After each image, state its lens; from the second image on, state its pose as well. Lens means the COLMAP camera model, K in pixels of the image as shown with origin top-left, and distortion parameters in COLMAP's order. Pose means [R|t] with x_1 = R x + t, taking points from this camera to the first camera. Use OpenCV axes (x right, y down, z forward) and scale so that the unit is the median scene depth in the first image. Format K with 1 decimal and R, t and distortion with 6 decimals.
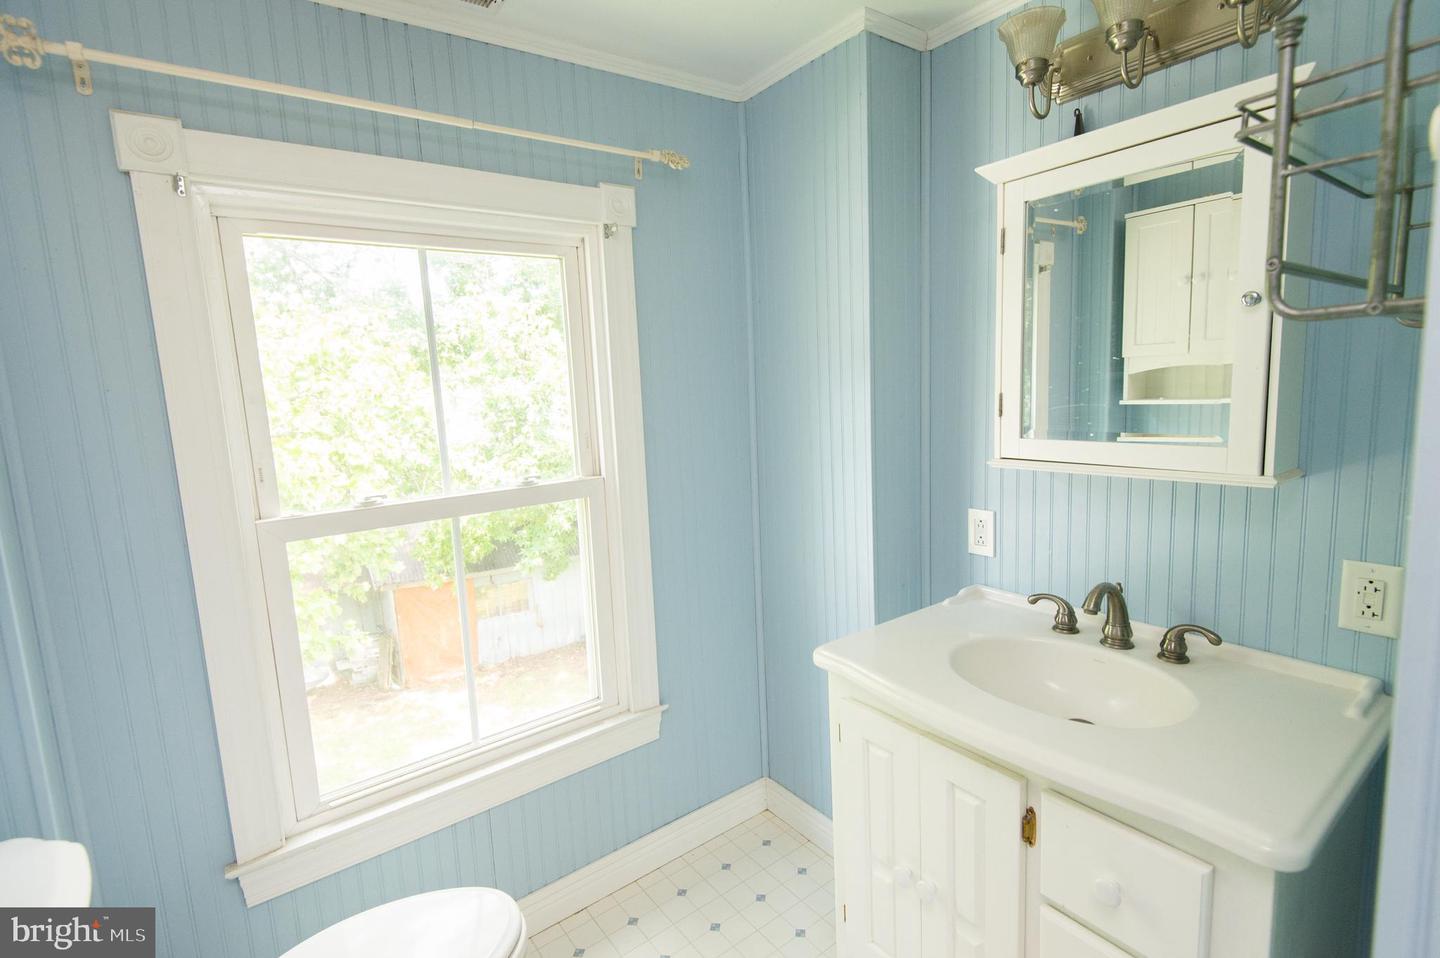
lens RADIAL K [[666.1, 0, 719.3], [0, 666.1, 463.8], [0, 0, 1]] dist [0.002182, -0.004701]
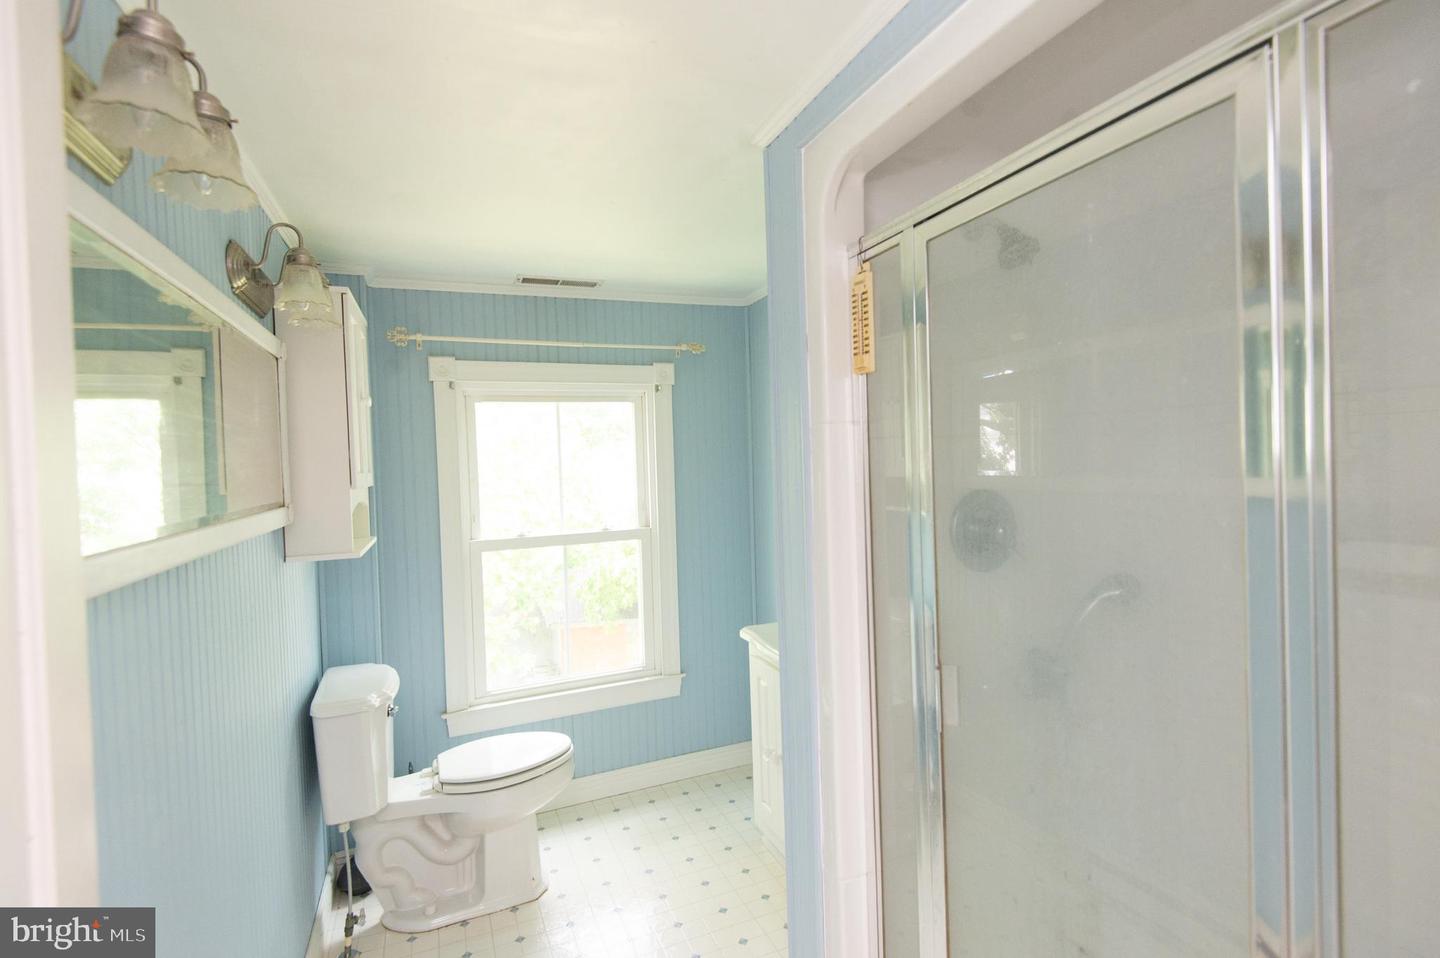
lens RADIAL K [[664.8, 0, 715.6], [0, 664.8, 474.0], [0, 0, 1]] dist [0.042631, -0.017804]
pose [[0.968854, 0.025166, -0.246349, 0.481849], [-0.046828, 0.995493, -0.082472, 0.016512], [0.243163, 0.091440, 0.965666, -0.735909]]
